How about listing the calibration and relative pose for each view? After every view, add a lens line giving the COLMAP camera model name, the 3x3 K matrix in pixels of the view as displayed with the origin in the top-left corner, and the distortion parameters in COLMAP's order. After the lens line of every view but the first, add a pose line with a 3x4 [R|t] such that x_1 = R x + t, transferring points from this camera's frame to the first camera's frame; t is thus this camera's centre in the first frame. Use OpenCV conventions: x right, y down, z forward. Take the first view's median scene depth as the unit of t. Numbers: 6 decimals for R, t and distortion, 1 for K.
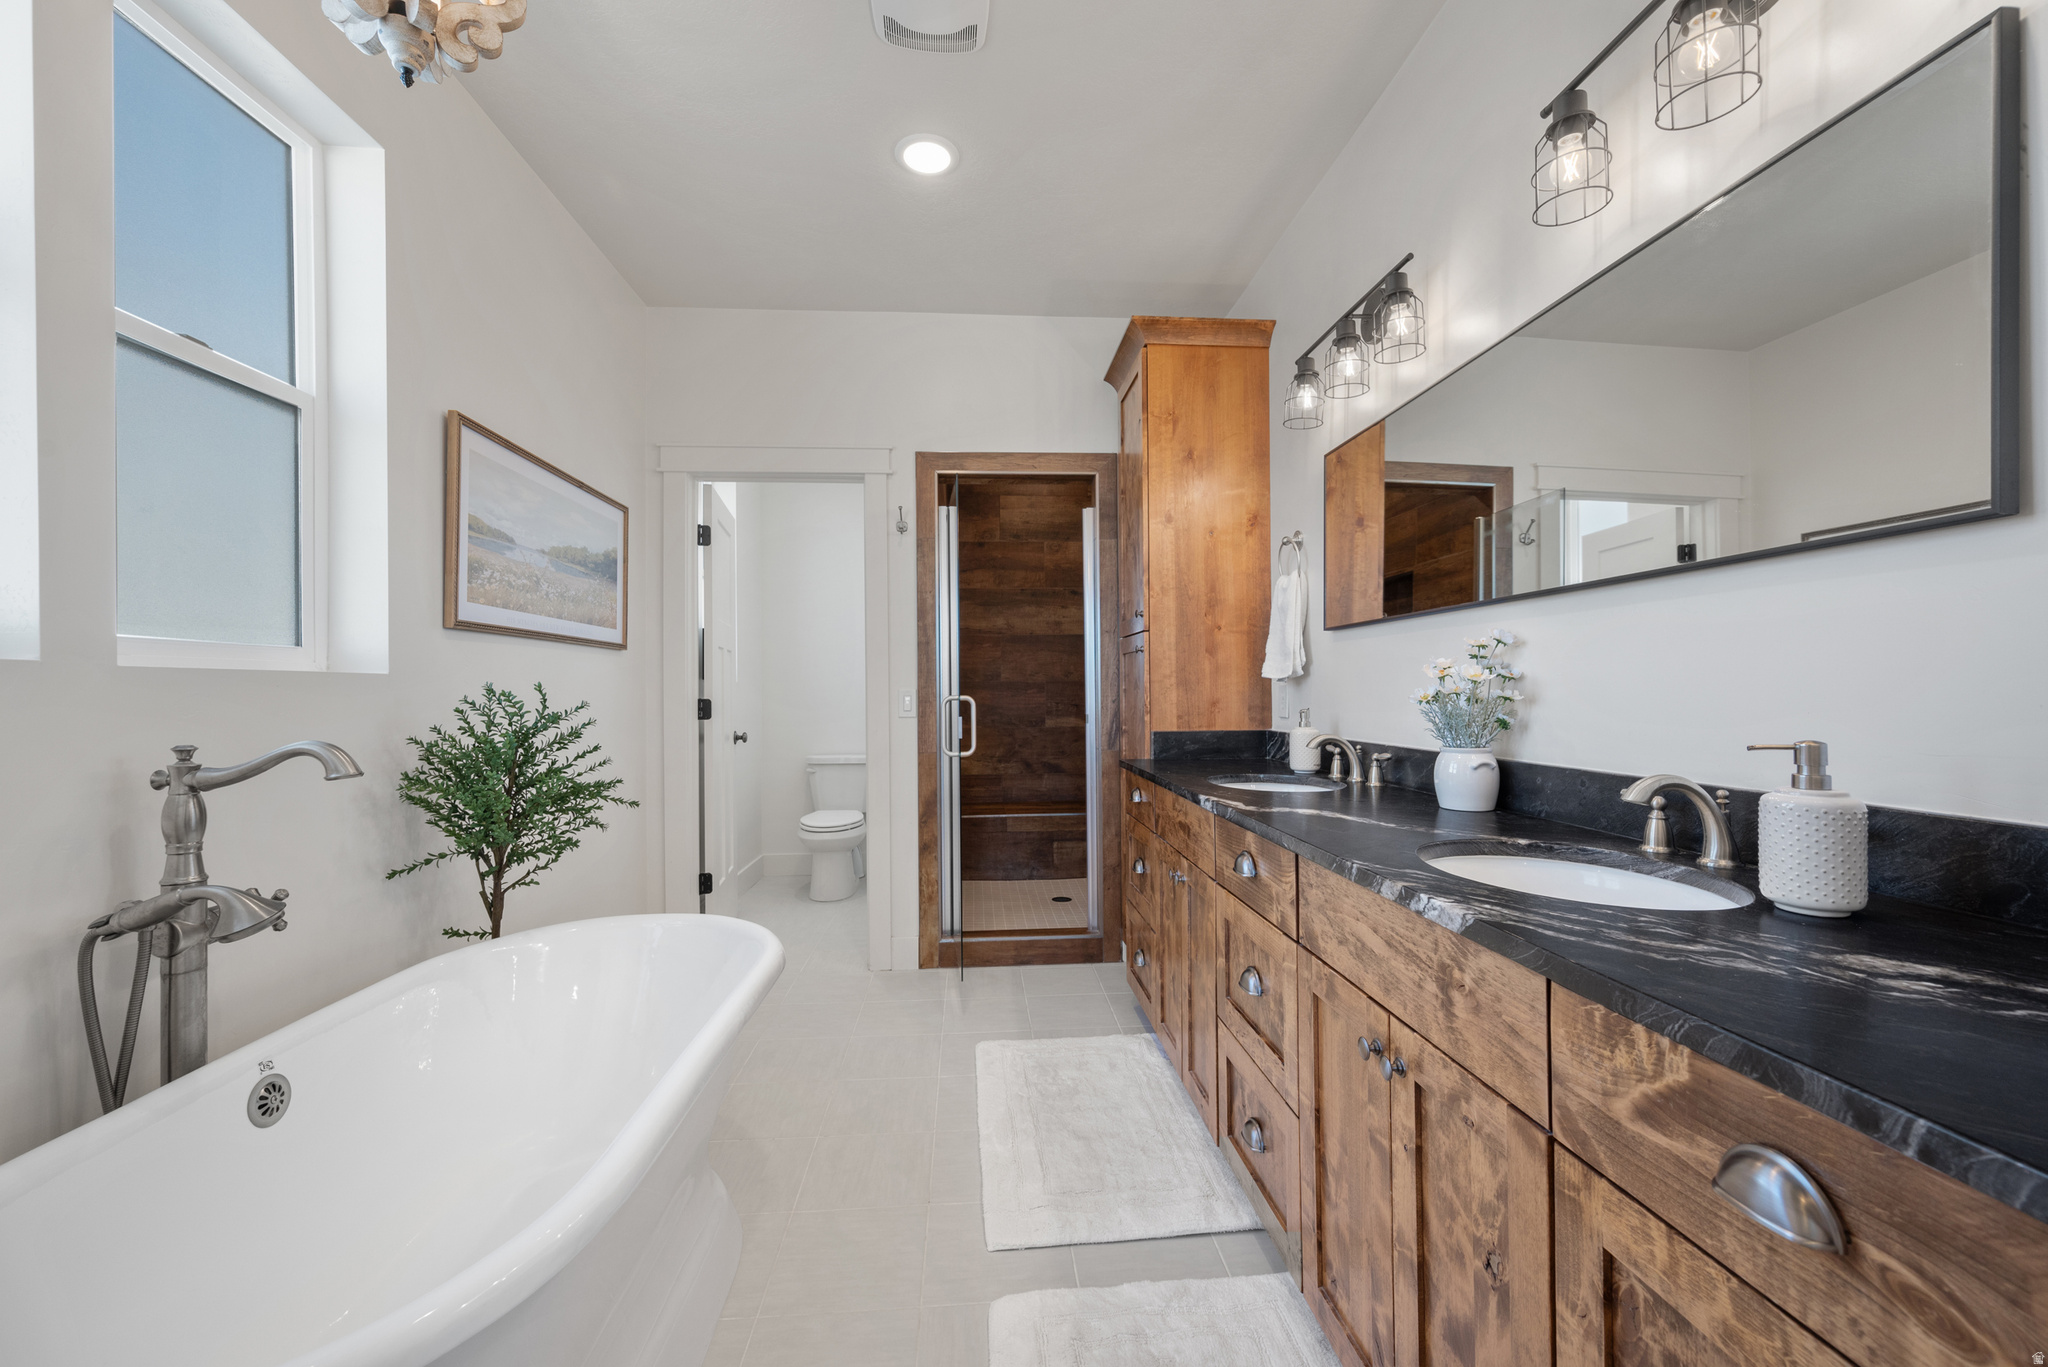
lens RADIAL K [[812.4, 0, 1033.3], [0, 812.4, 689.6], [0, 0, 1]] dist [-0.002549, 0.000098]
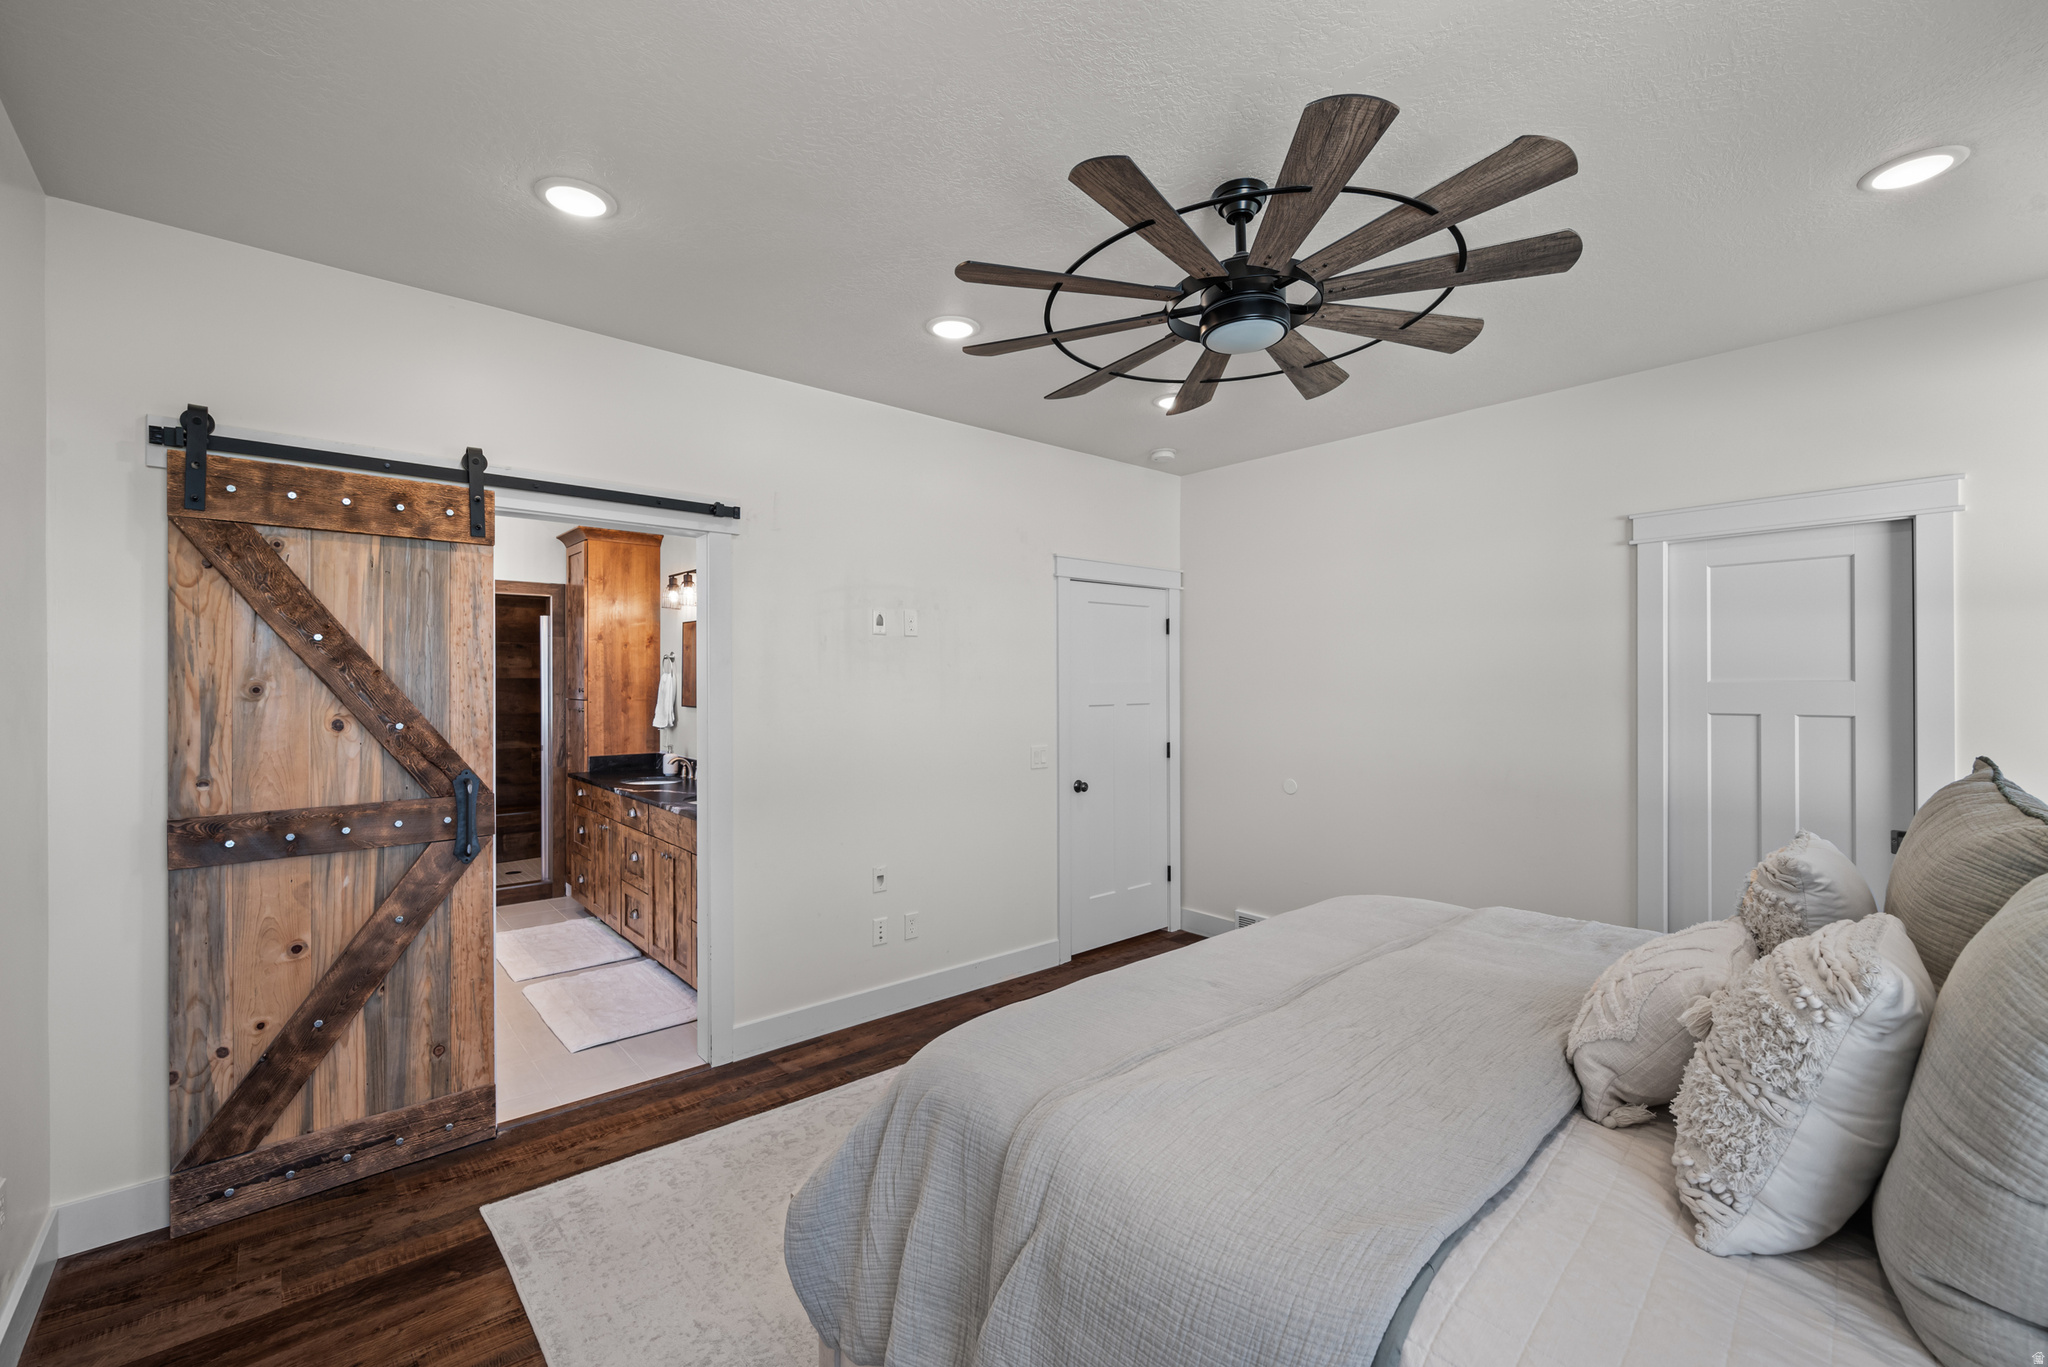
lens RADIAL K [[865.9, 0, 1034.6], [0, 865.9, 683.9], [0, 0, 1]] dist [-0.000465, 0.000171]
pose [[0.805191, 0.007415, 0.592969, -0.195550], [-0.008246, 0.999965, -0.001307, -0.113878], [-0.592958, -0.003837, 0.805224, -1.120828]]
